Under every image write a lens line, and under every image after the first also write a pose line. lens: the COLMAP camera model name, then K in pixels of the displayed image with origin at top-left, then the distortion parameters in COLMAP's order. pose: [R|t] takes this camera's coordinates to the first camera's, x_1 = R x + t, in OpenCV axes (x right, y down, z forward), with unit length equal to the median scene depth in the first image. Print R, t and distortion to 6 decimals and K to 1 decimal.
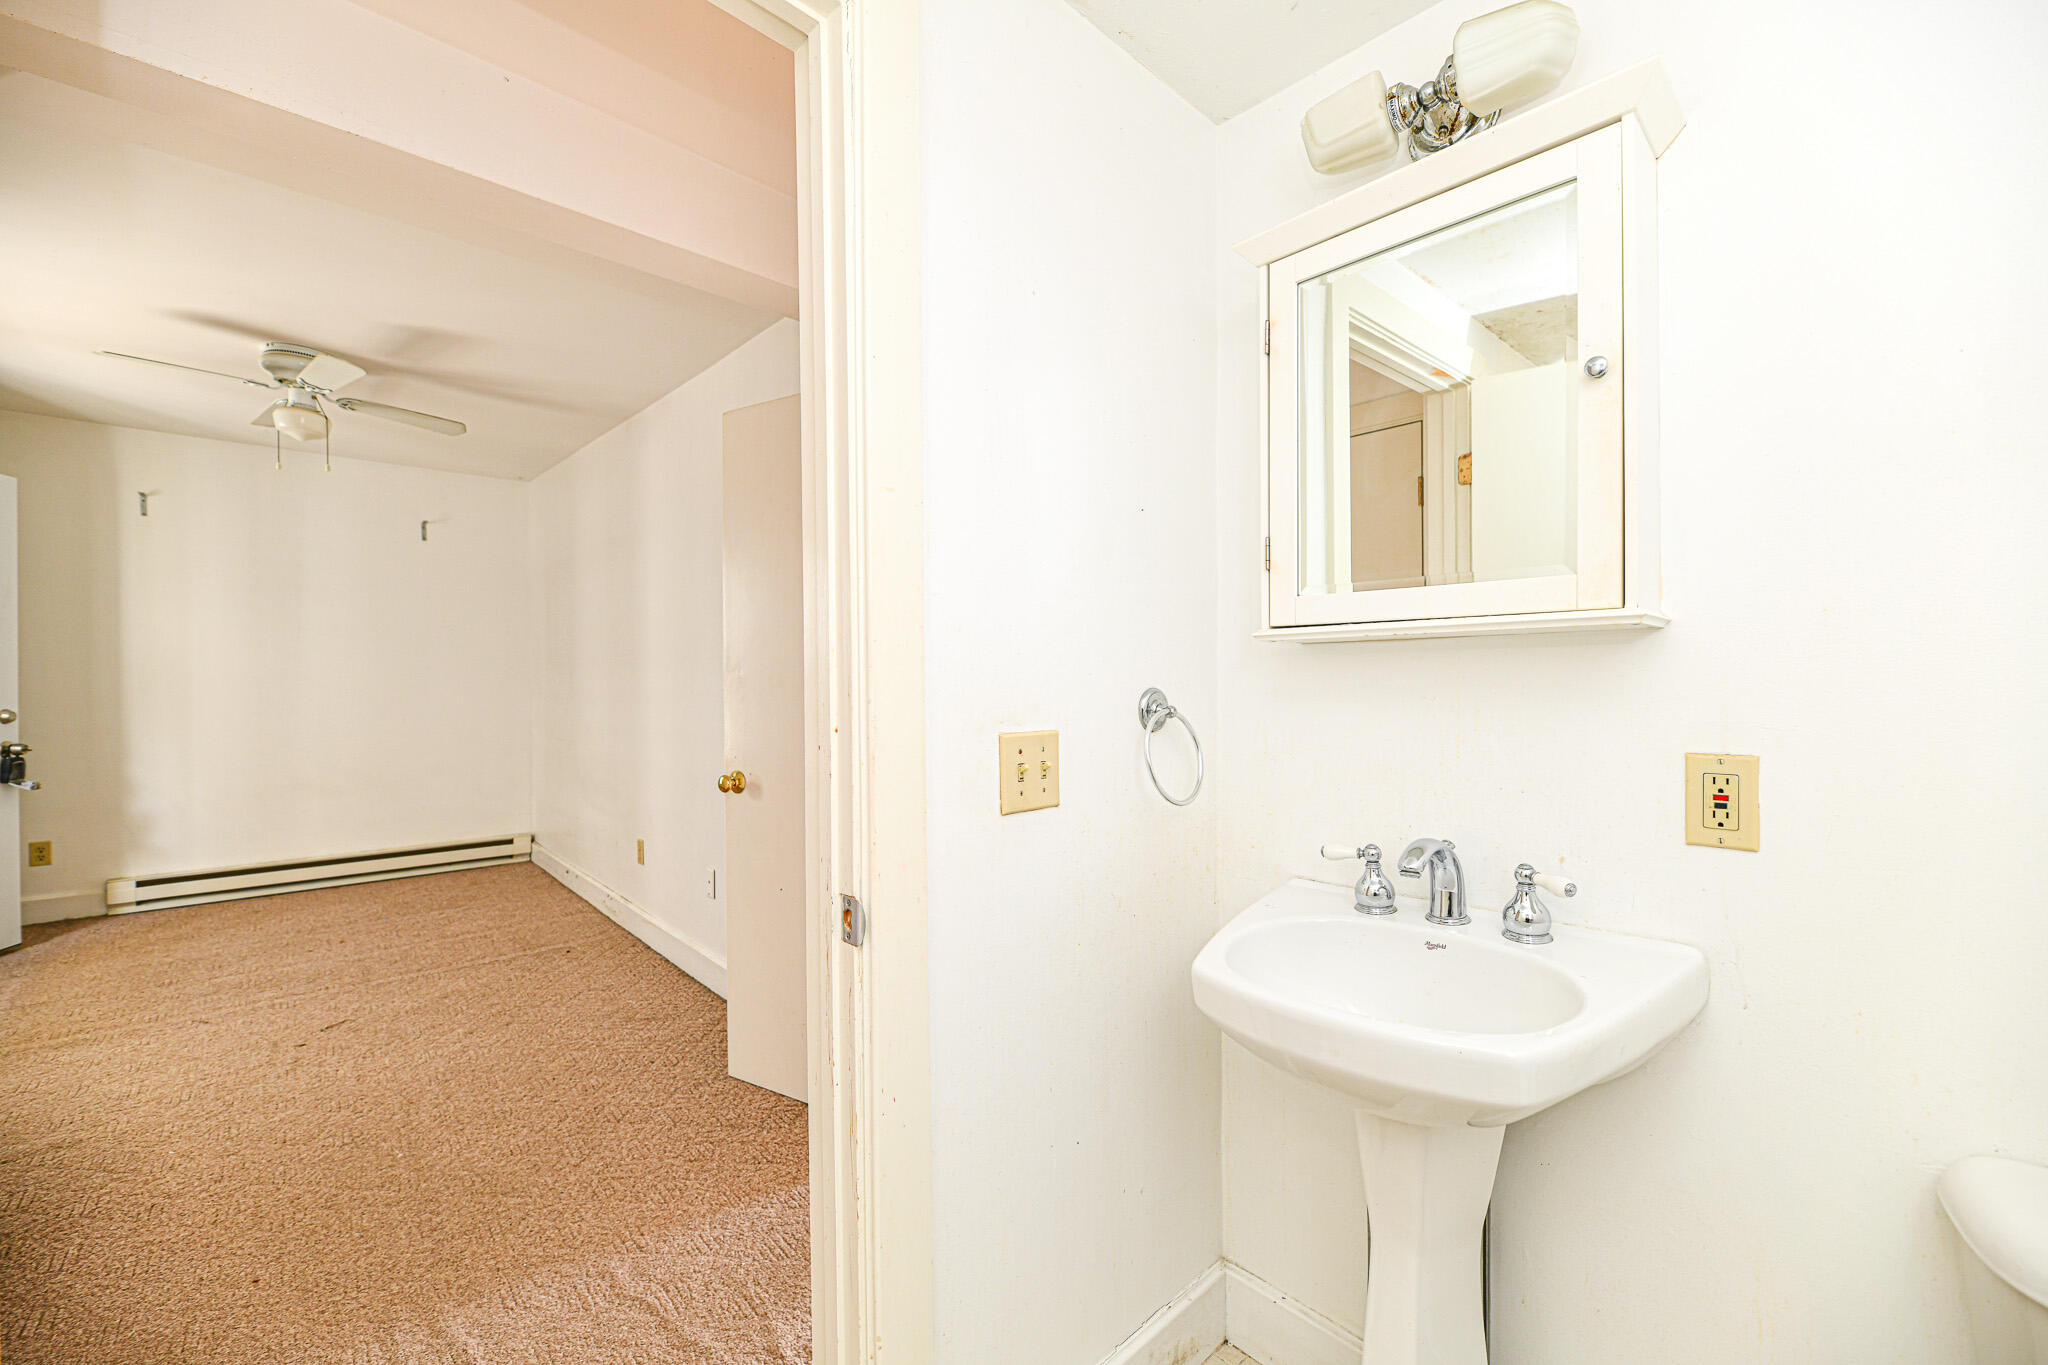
lens RADIAL K [[825.6, 0, 1030.3], [0, 825.6, 686.2], [0, 0, 1]] dist [0.002479, -0.004339]
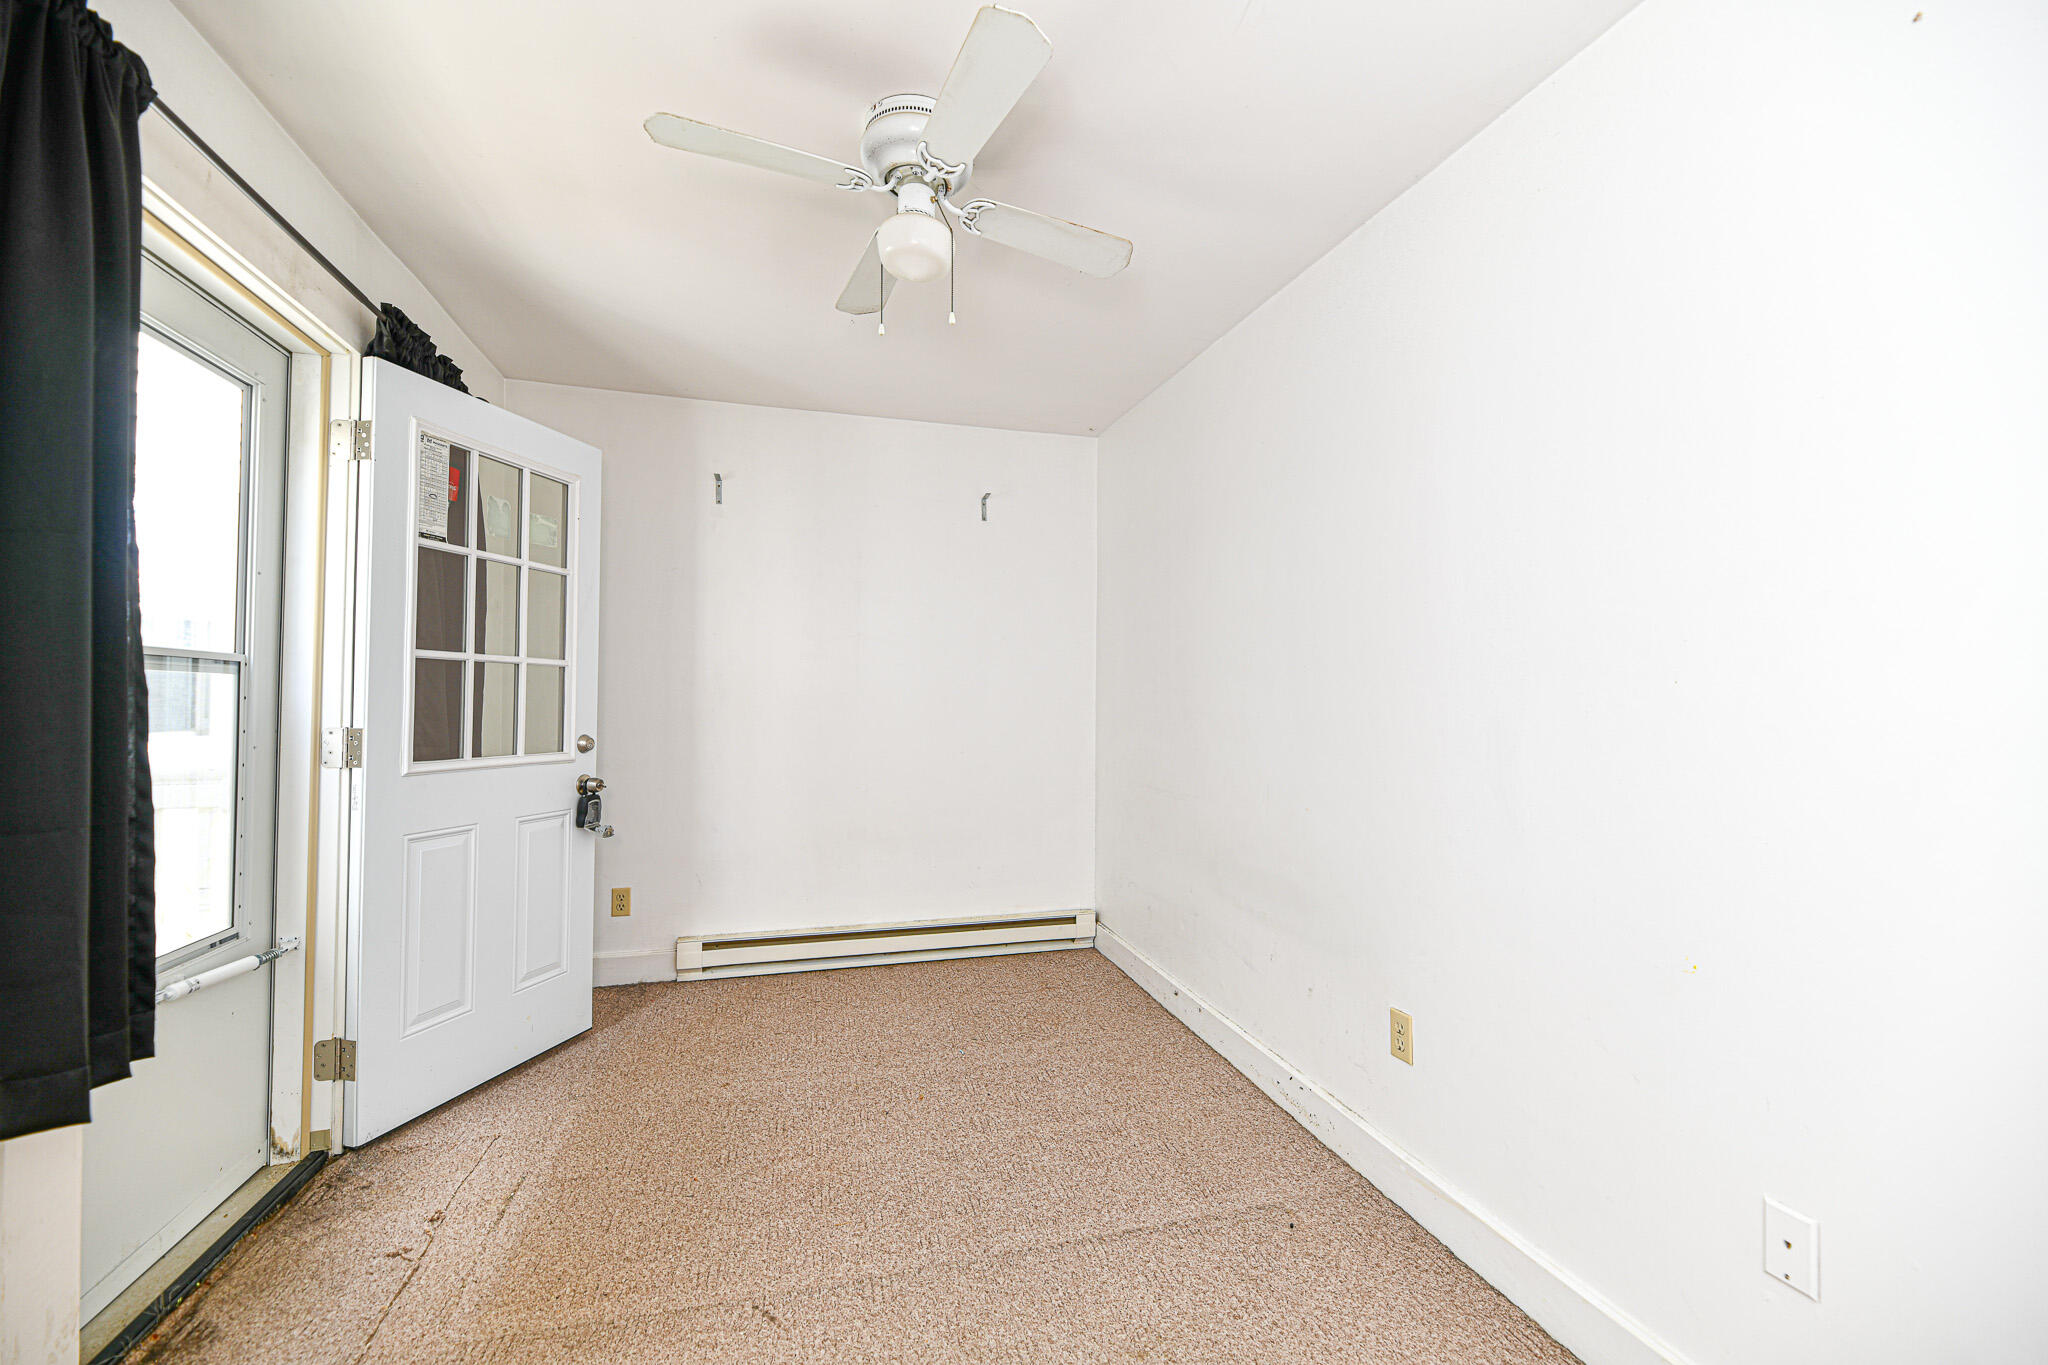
lens RADIAL K [[825.6, 0, 1030.3], [0, 825.6, 686.2], [0, 0, 1]] dist [0.002479, -0.004339]
pose [[0.891150, -0.004442, -0.453687, -0.413843], [-0.009115, 0.999575, -0.027690, -0.000912], [0.453617, 0.028812, 0.890731, 0.400518]]
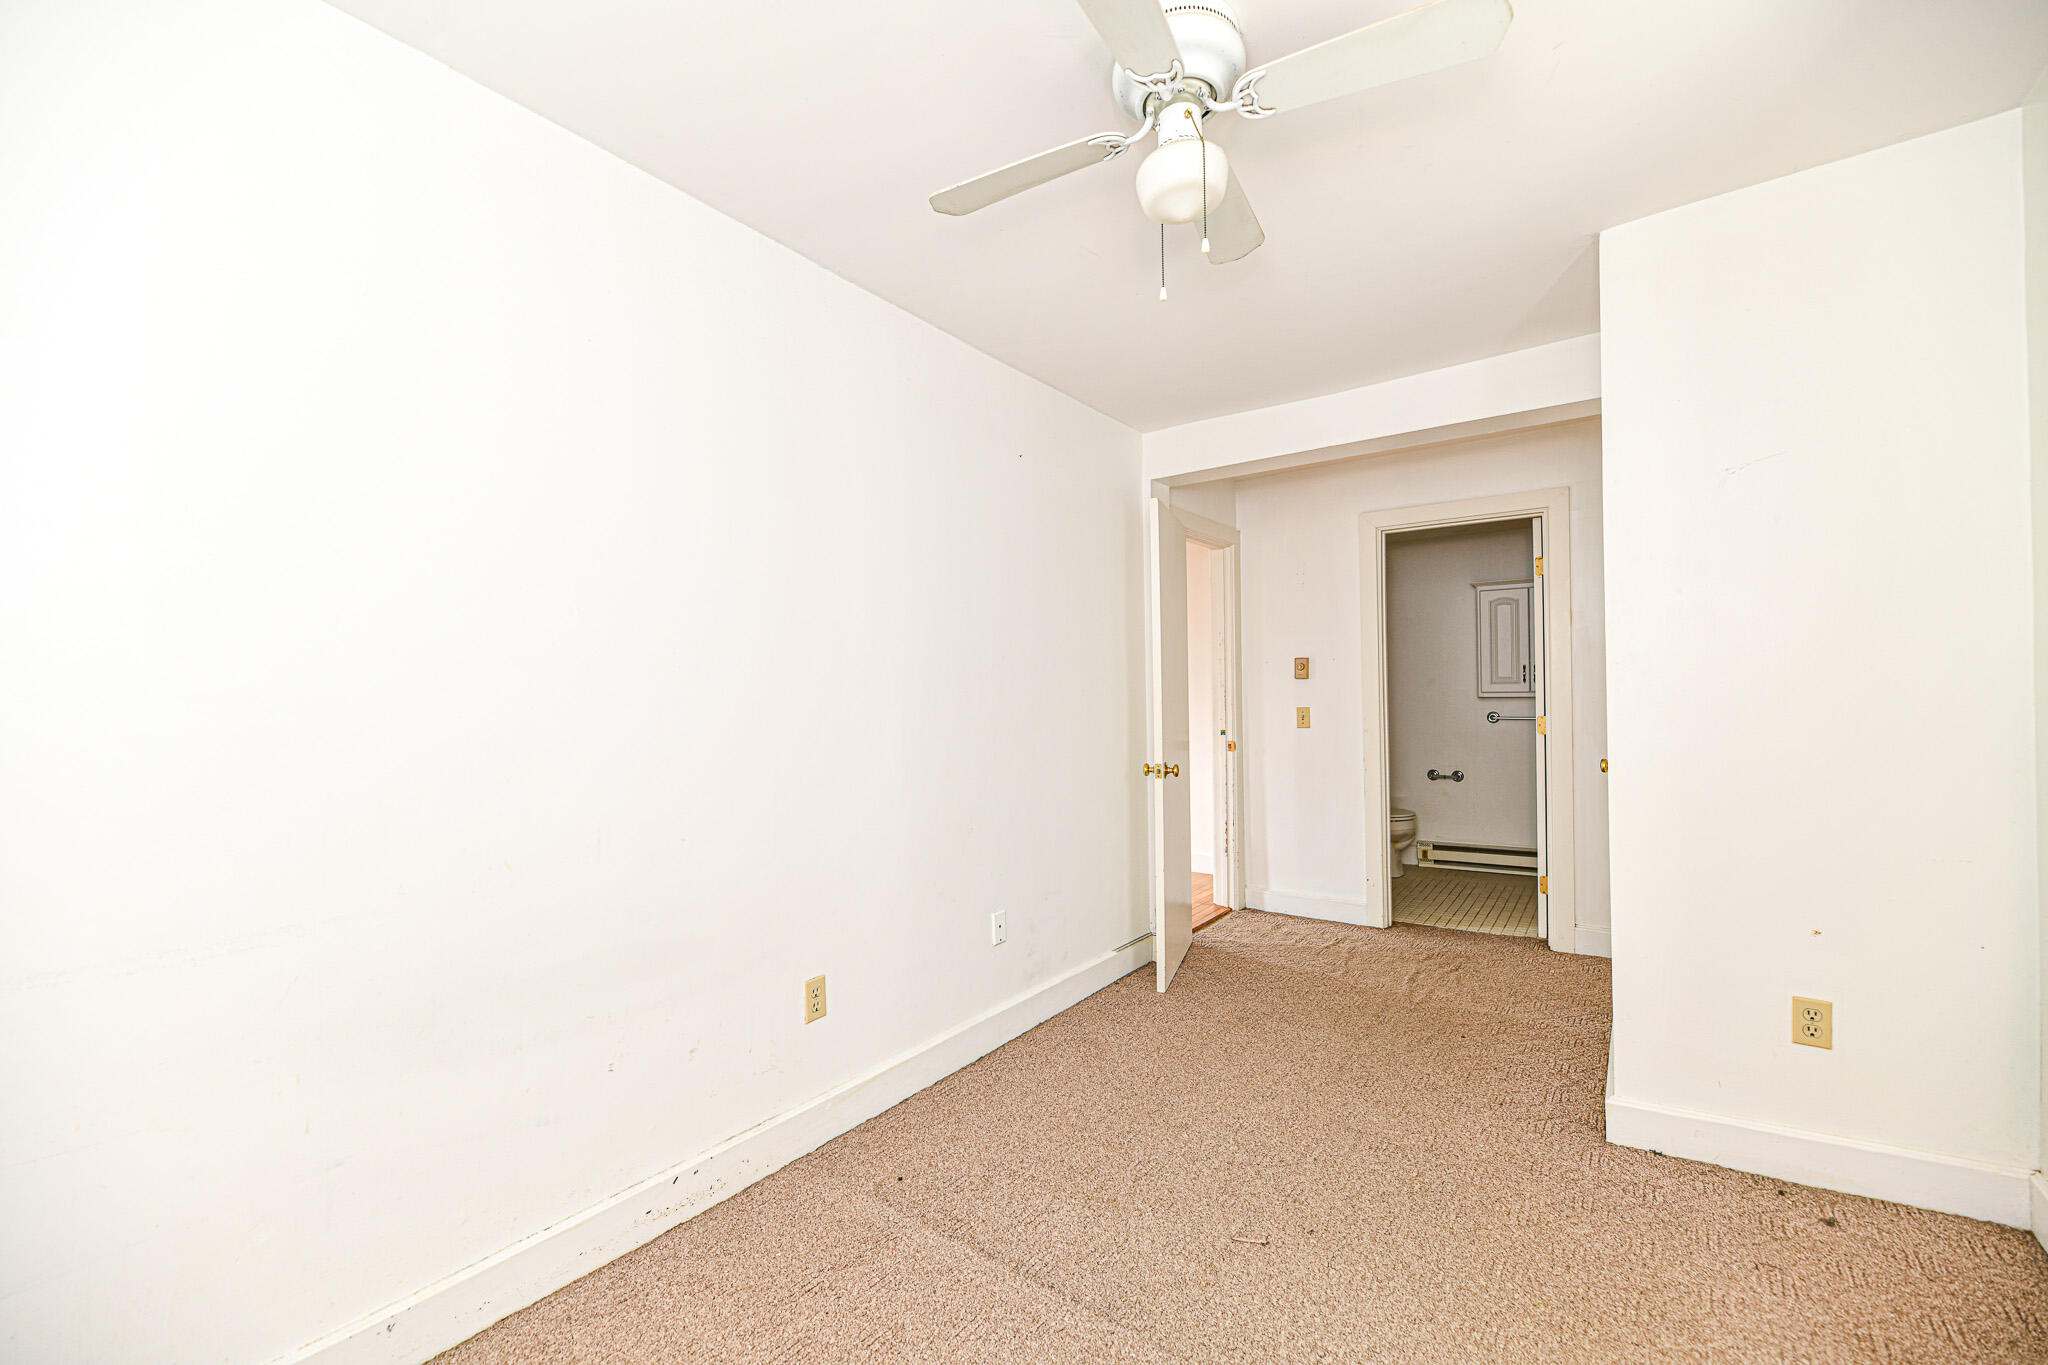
lens RADIAL K [[825.6, 0, 1030.3], [0, 825.6, 686.2], [0, 0, 1]] dist [0.002479, -0.004339]
pose [[-0.183100, 0.011008, 0.983033, -1.010140], [0.022448, 0.999723, -0.007014, -0.014342], [-0.982838, 0.020783, -0.183297, 0.888233]]
